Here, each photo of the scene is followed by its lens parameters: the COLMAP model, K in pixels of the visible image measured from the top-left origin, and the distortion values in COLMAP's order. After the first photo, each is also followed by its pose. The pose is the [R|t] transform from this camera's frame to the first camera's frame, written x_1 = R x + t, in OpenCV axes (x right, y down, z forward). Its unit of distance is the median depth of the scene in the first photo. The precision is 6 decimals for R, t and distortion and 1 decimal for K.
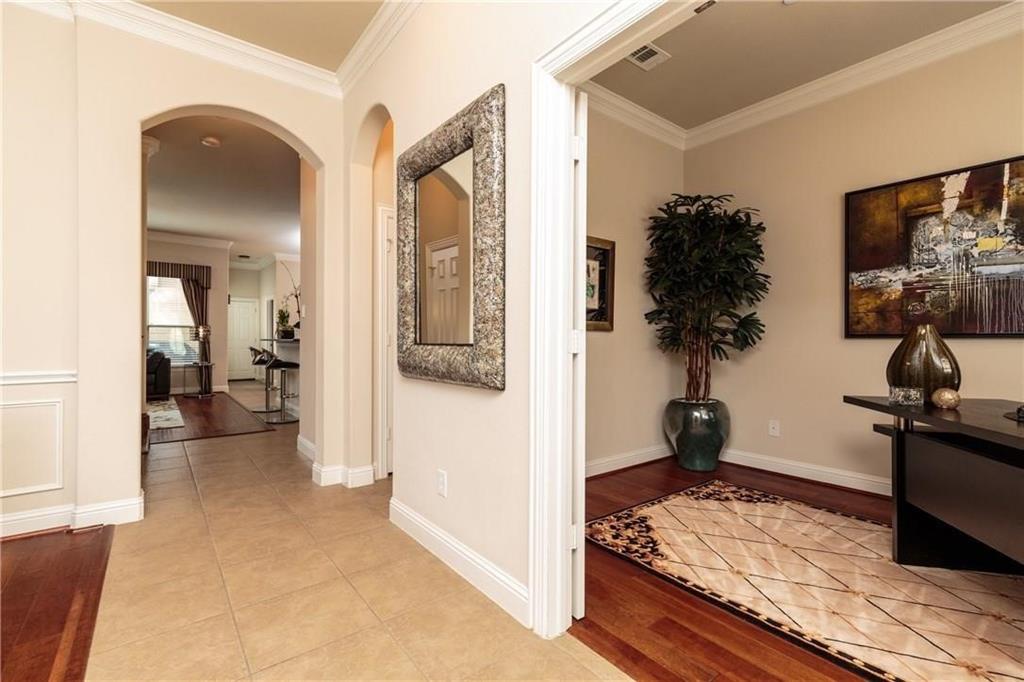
lens RADIAL K [[455.5, 0, 513.7], [0, 455.5, 342.0], [0, 0, 1]] dist [0.000887, -0.000622]
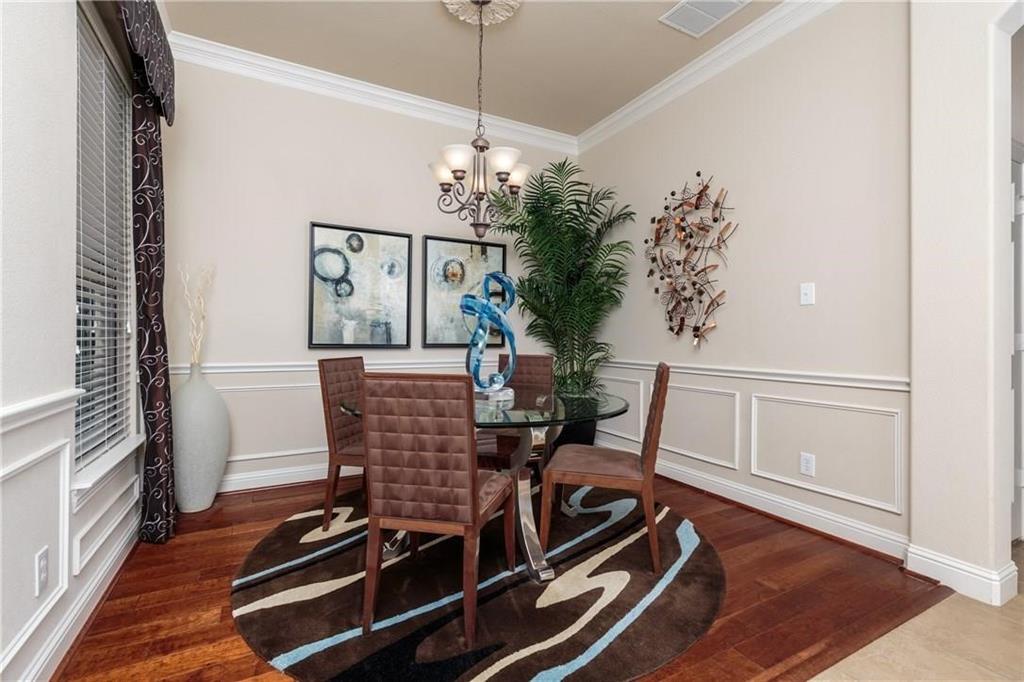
lens RADIAL K [[455.5, 0, 509.3], [0, 455.5, 338.1], [0, 0, 1]] dist [0.000887, -0.000622]
pose [[-0.181285, -0.005844, -0.983413, -0.009962], [-0.001514, 0.999983, -0.005664, -0.005030], [0.983429, 0.000463, -0.181291, 0.433267]]
